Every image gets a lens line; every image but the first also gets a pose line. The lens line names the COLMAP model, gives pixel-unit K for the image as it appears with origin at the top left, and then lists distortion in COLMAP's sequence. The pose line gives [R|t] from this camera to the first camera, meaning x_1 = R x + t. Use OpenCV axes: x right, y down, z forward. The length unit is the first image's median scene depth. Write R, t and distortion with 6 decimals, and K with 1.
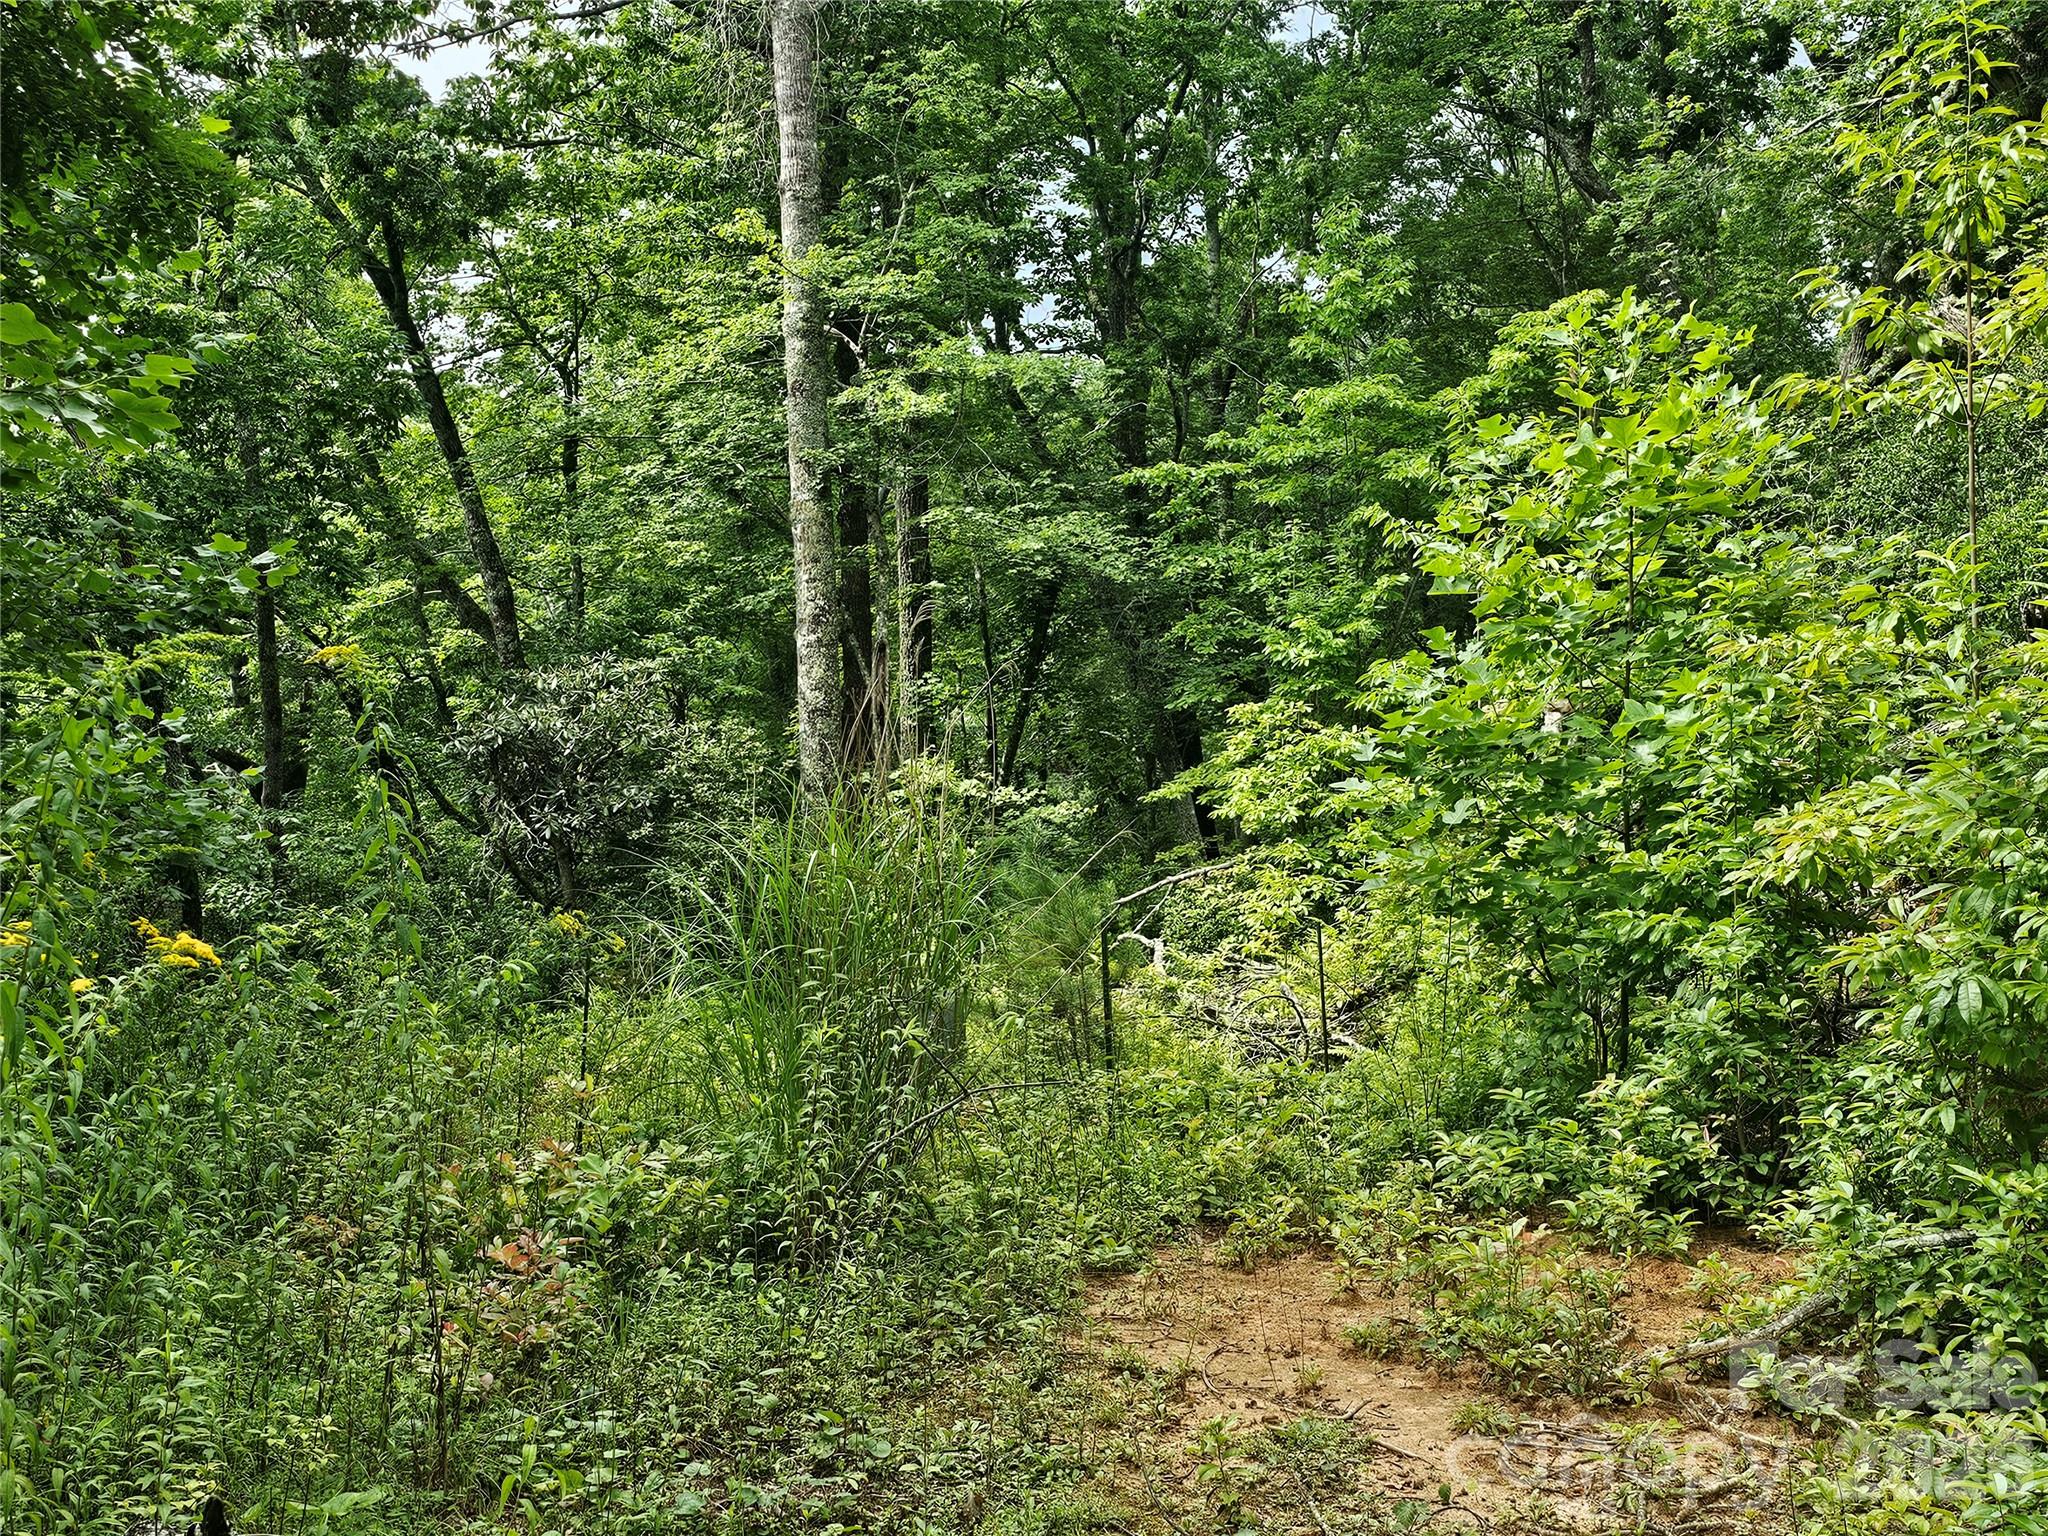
lens RADIAL K [[2389.3, 0, 1024.0], [0, 2389.3, 768.0], [0, 0, 1]] dist [0.098985, -0.020303]
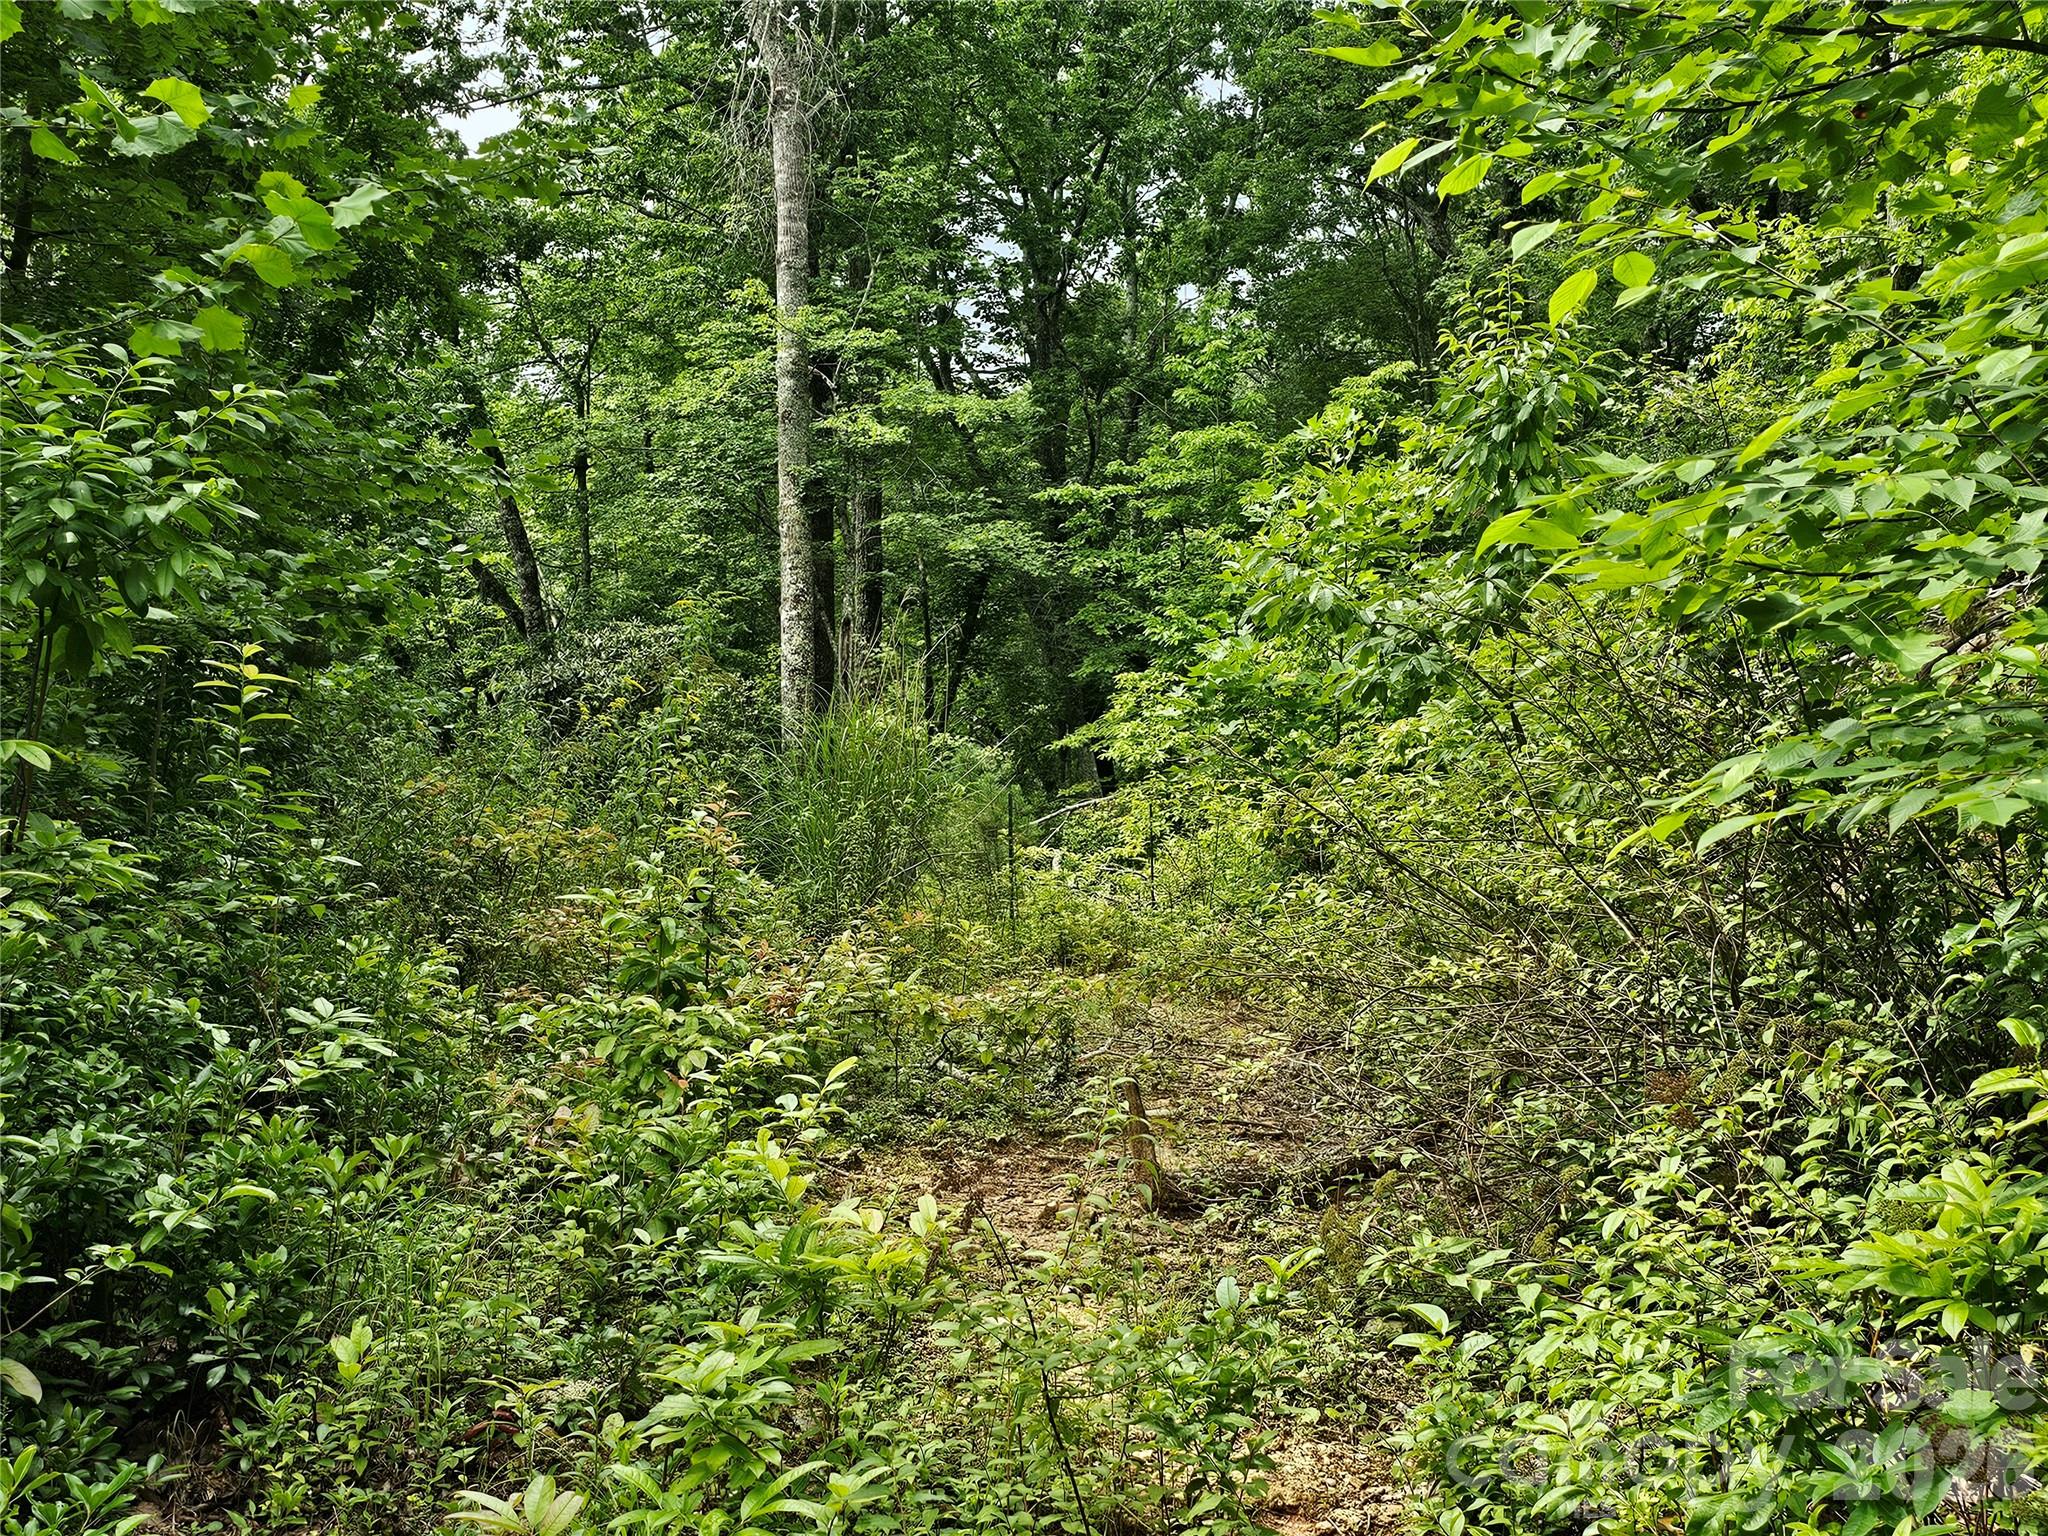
lens RADIAL K [[2389.3, 0, 1024.0], [0, 2389.3, 768.0], [0, 0, 1]] dist [0.098985, -0.020303]
pose [[0.999147, 0.026115, 0.031975, -0.004293], [-0.026247, 0.999649, 0.003732, 0.020022], [-0.031866, -0.004568, 0.999482, -0.277007]]
